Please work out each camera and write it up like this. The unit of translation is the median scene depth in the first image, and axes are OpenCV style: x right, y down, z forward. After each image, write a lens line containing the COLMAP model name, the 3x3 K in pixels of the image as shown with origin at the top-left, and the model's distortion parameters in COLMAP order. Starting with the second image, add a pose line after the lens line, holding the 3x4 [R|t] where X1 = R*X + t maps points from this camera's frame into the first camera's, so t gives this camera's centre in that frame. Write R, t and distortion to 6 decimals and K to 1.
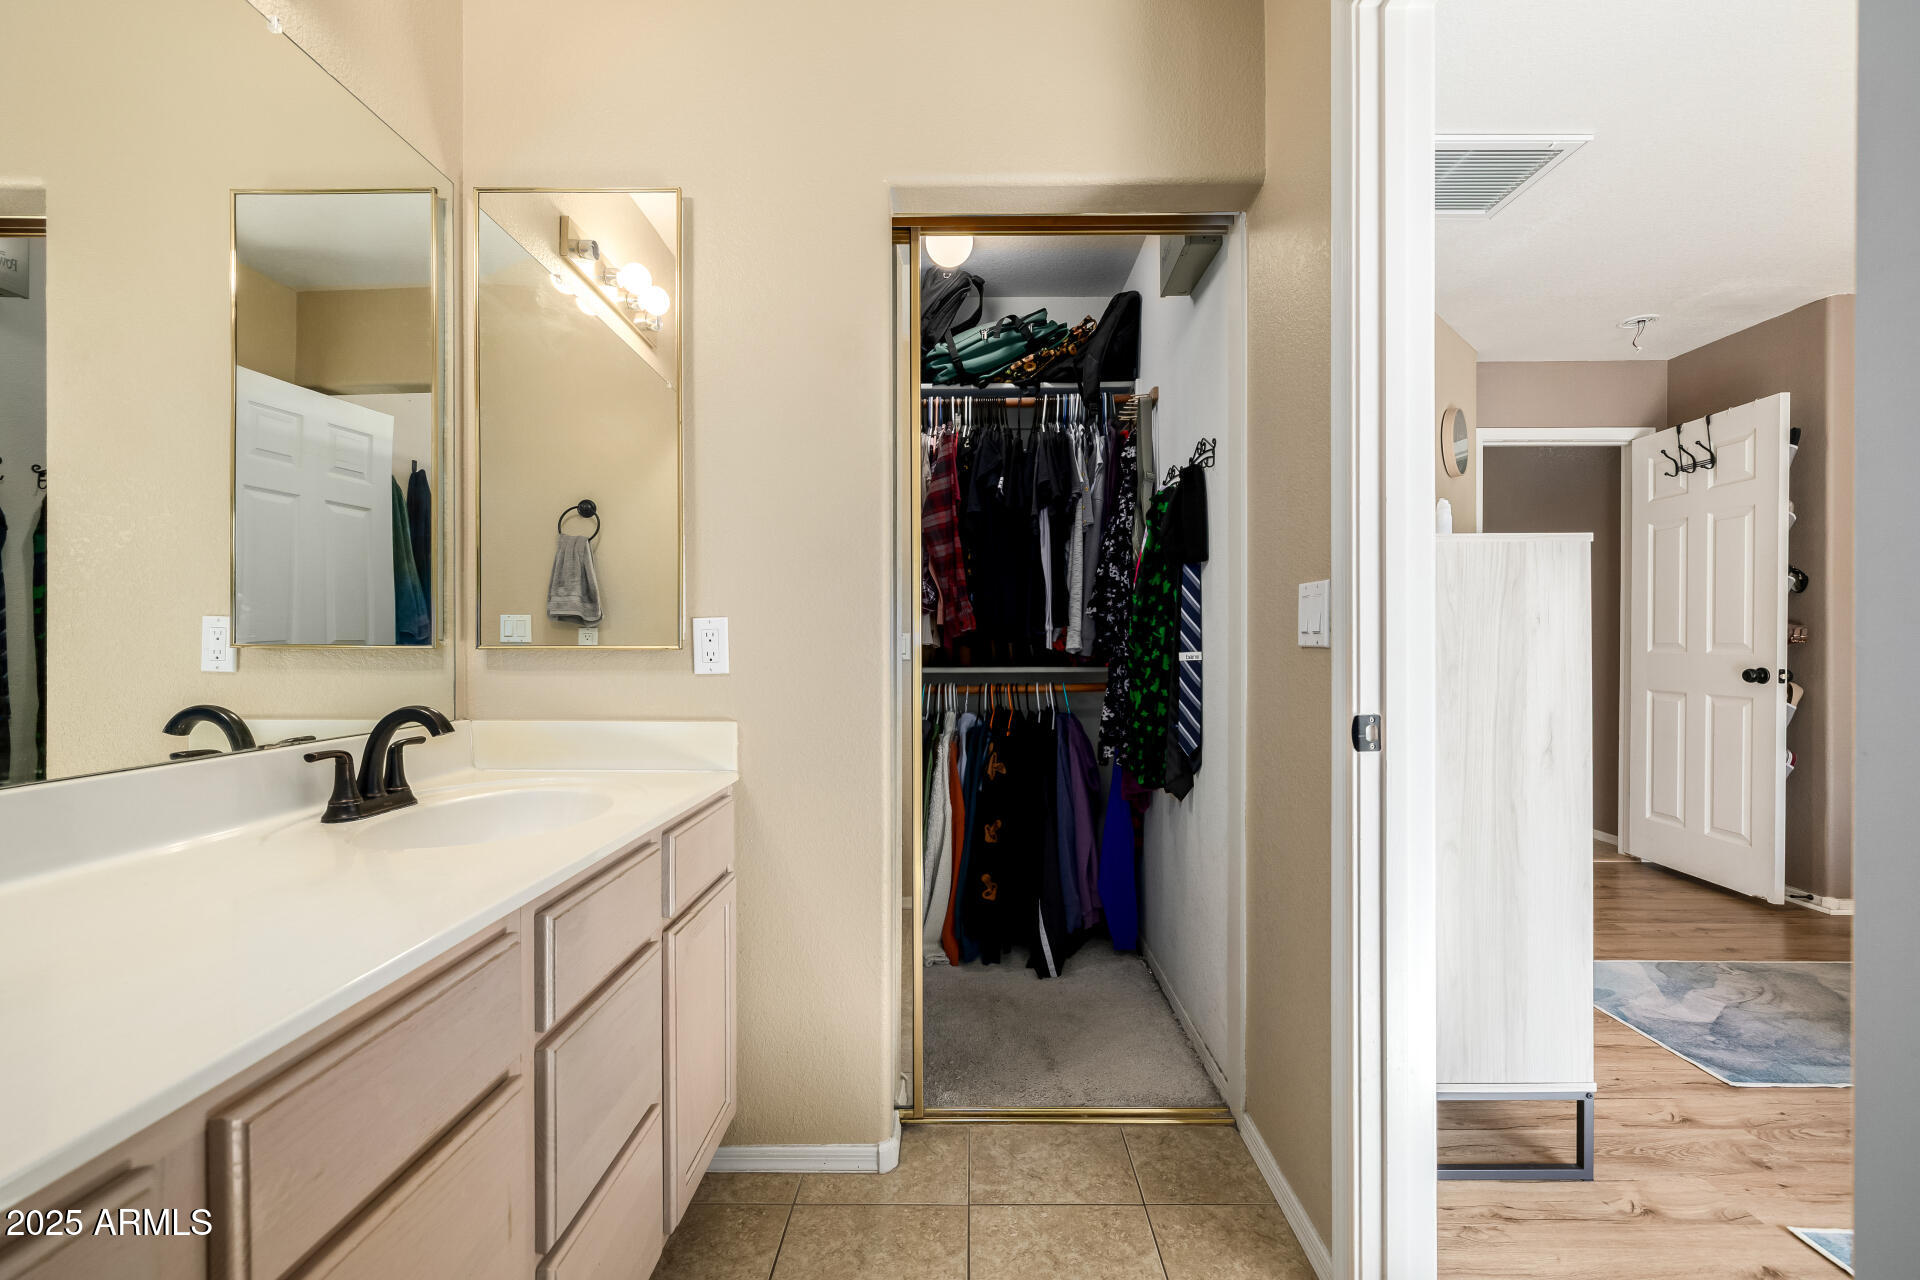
lens RADIAL K [[803.1, 0, 973.0], [0, 803.1, 643.4], [0, 0, 1]] dist [0.000603, -0.000134]
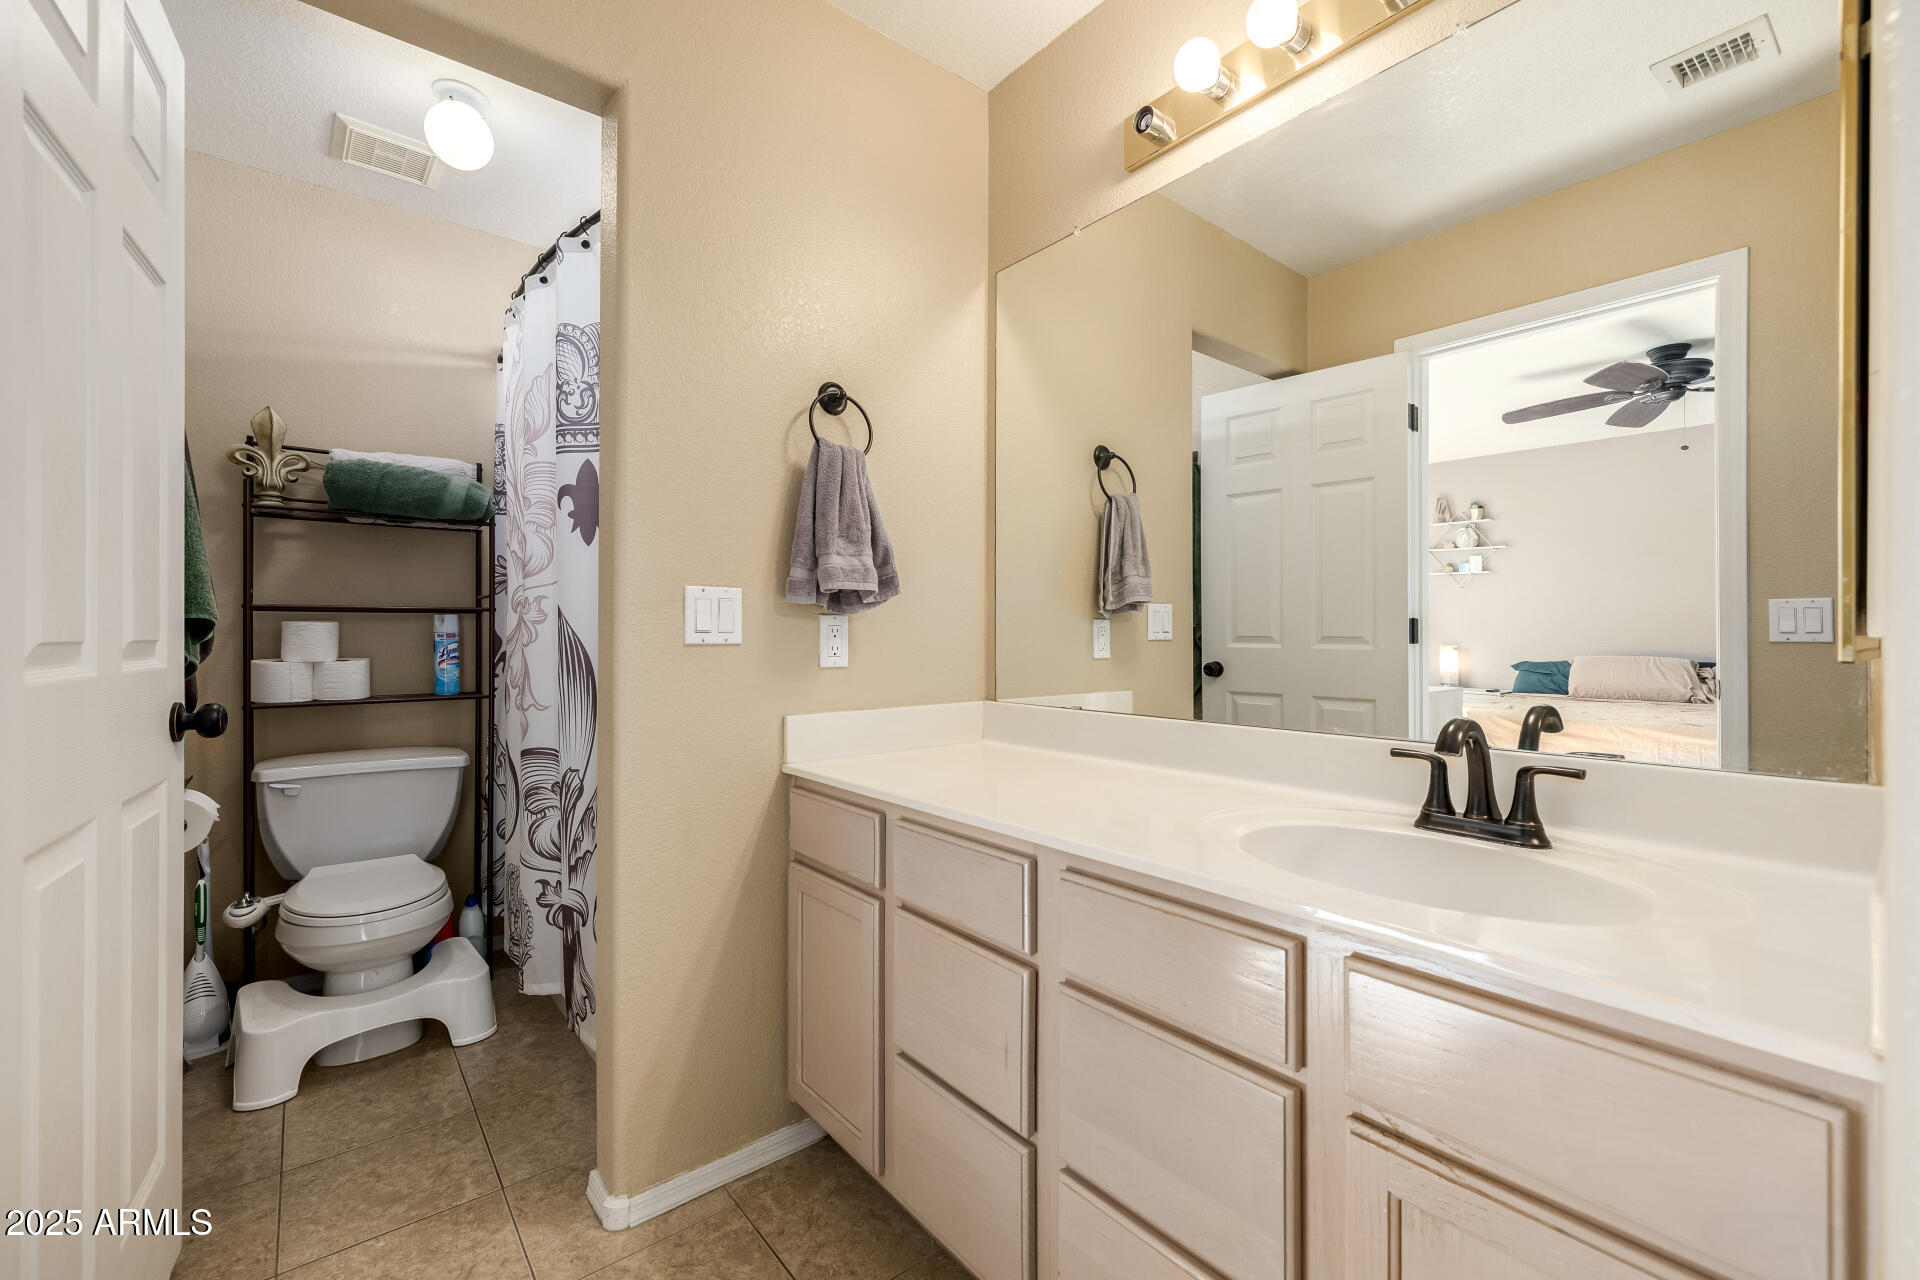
lens RADIAL K [[811.1, 0, 956.4], [0, 811.1, 638.4], [0, 0, 1]] dist [-0.011032, 0.000048]
pose [[-0.784701, -0.004737, -0.619856, 0.087624], [-0.004918, 0.999987, -0.001416, -0.000390], [0.619855, 0.001937, -0.784714, 0.511198]]
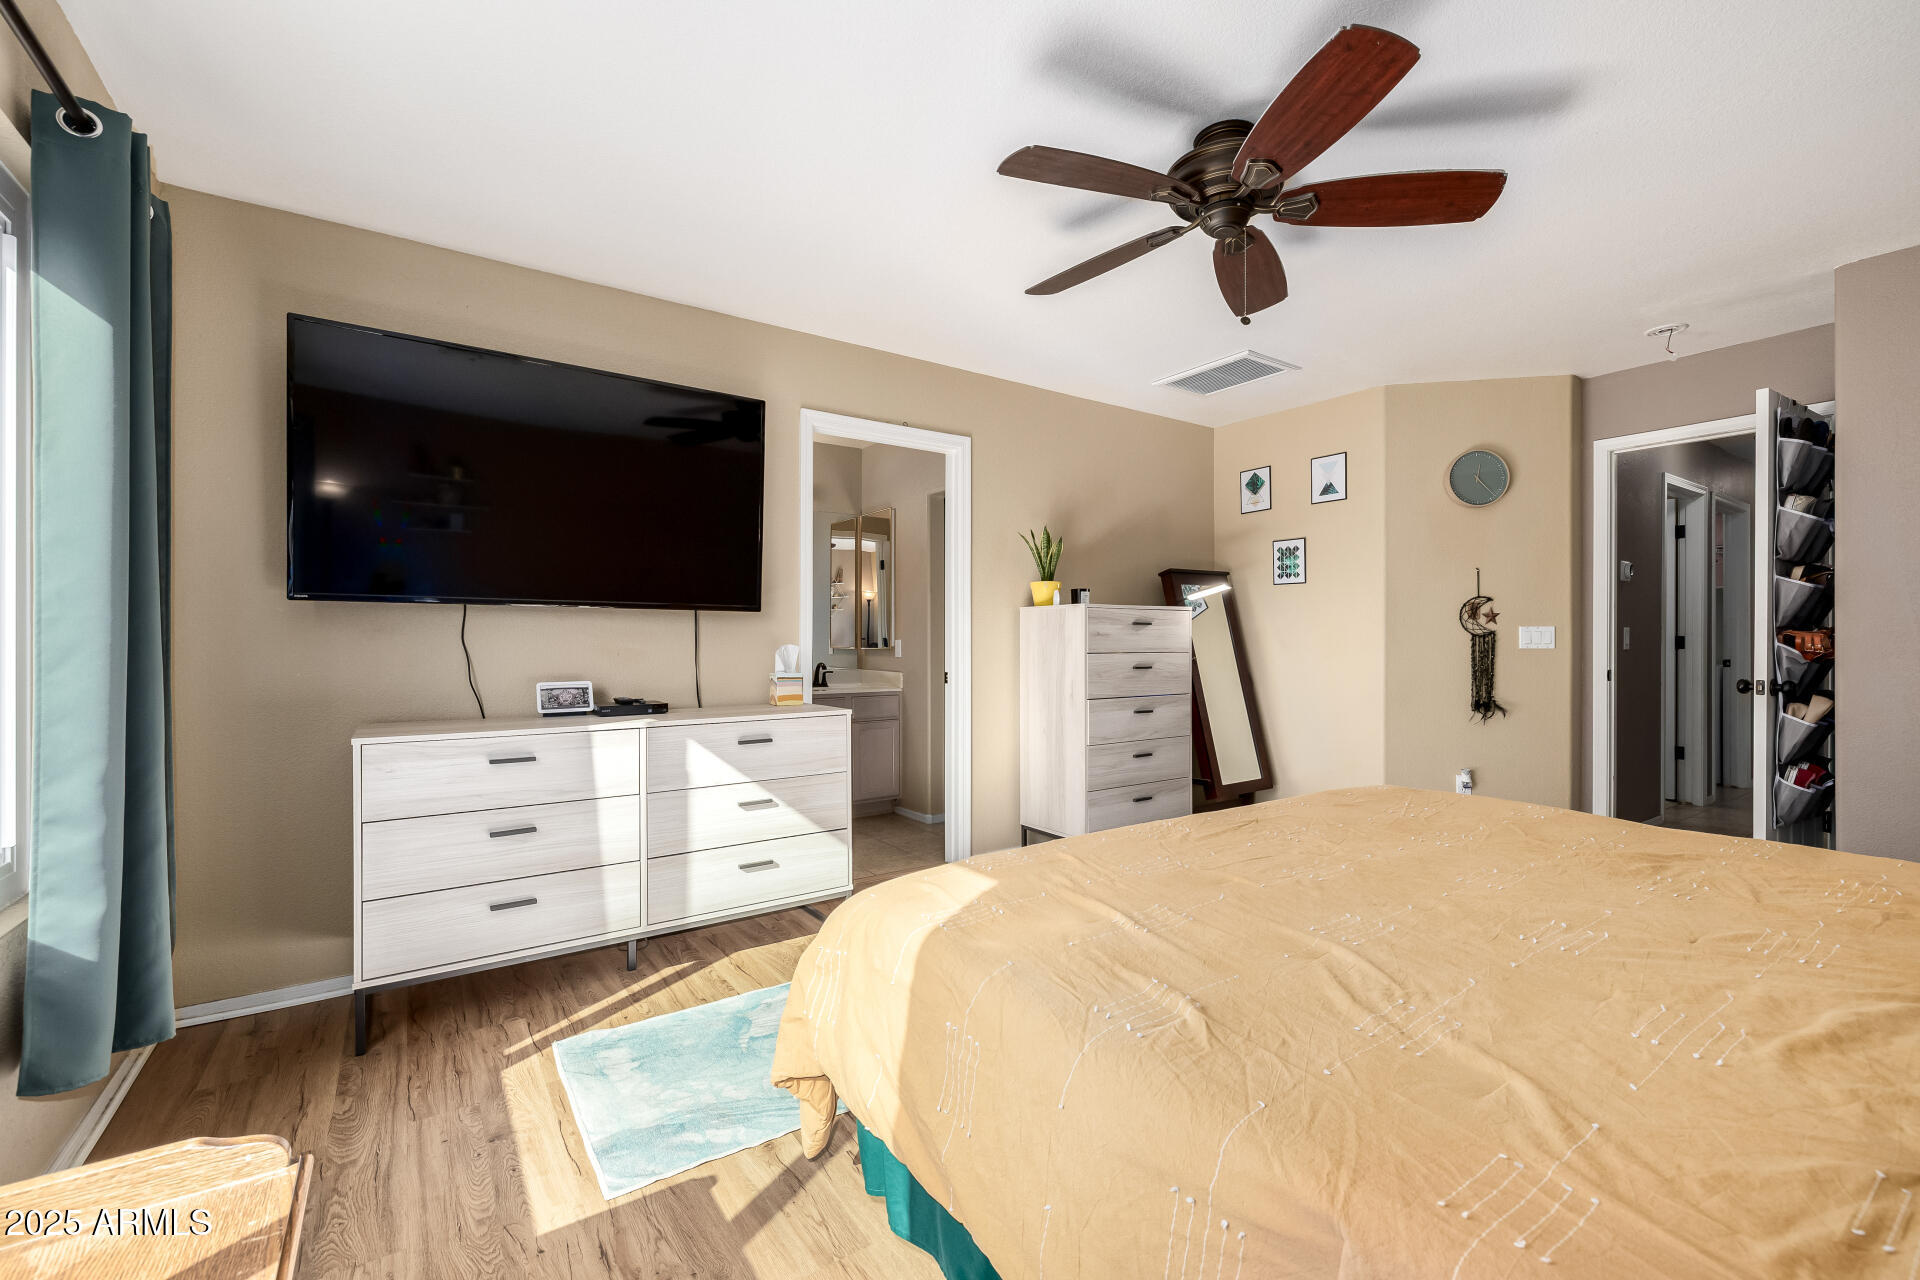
lens RADIAL K [[811.1, 0, 956.4], [0, 811.1, 638.4], [0, 0, 1]] dist [-0.011032, 0.000048]
pose [[0.562313, -0.000188, -0.826924, 1.248772], [0.000909, 1.000000, 0.000392, -0.019569], [0.826924, -0.000972, 0.562313, -0.321308]]
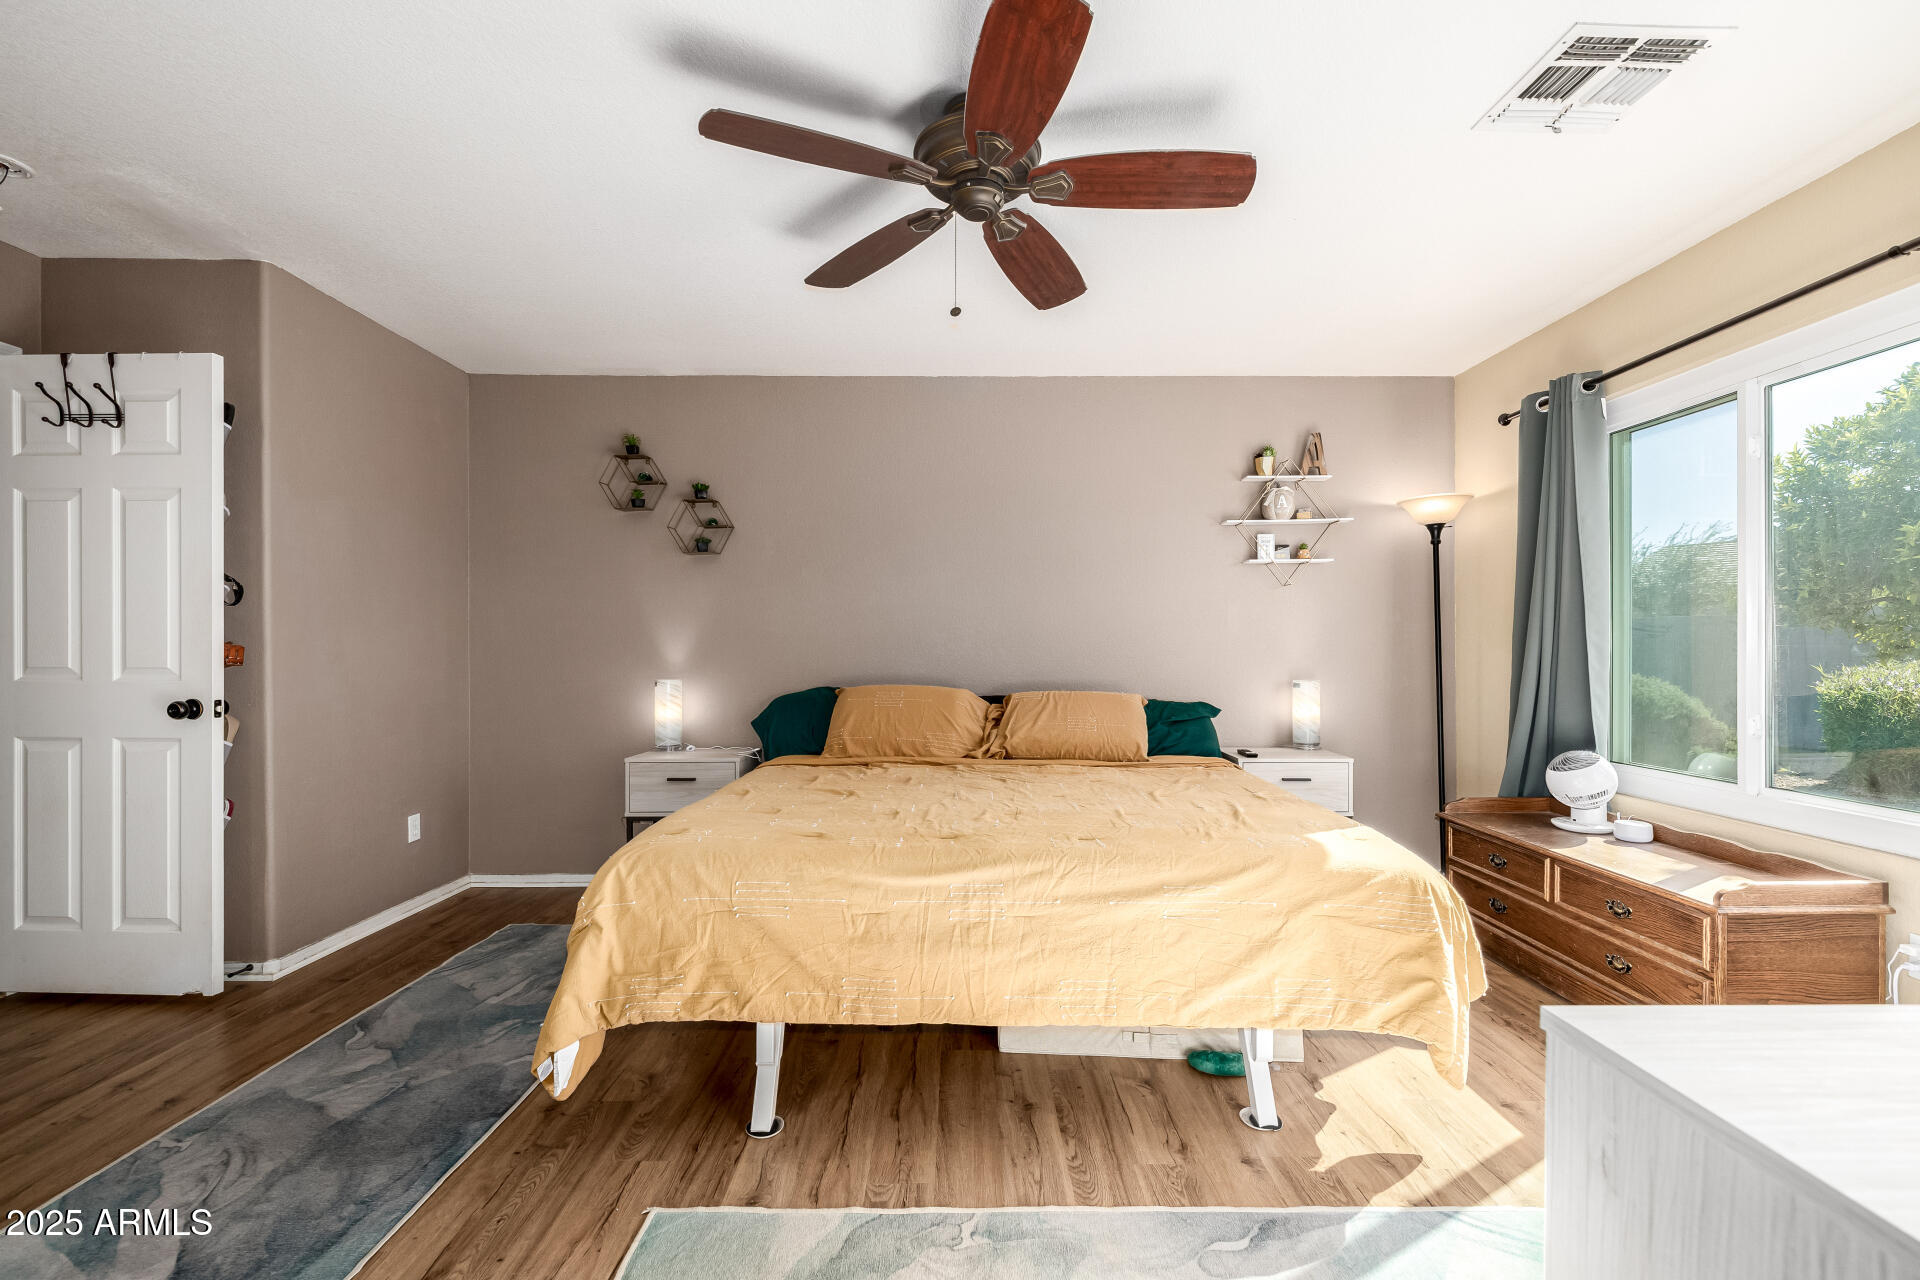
lens RADIAL K [[803.0, 0, 963.4], [0, 803.0, 653.1], [0, 0, 1]] dist [0.002779, -0.000140]
pose [[-0.014965, -0.010339, 0.999835, 0.191846], [-0.001219, 0.999946, 0.010322, -0.023807], [-0.999887, -0.001064, -0.014977, 0.267079]]
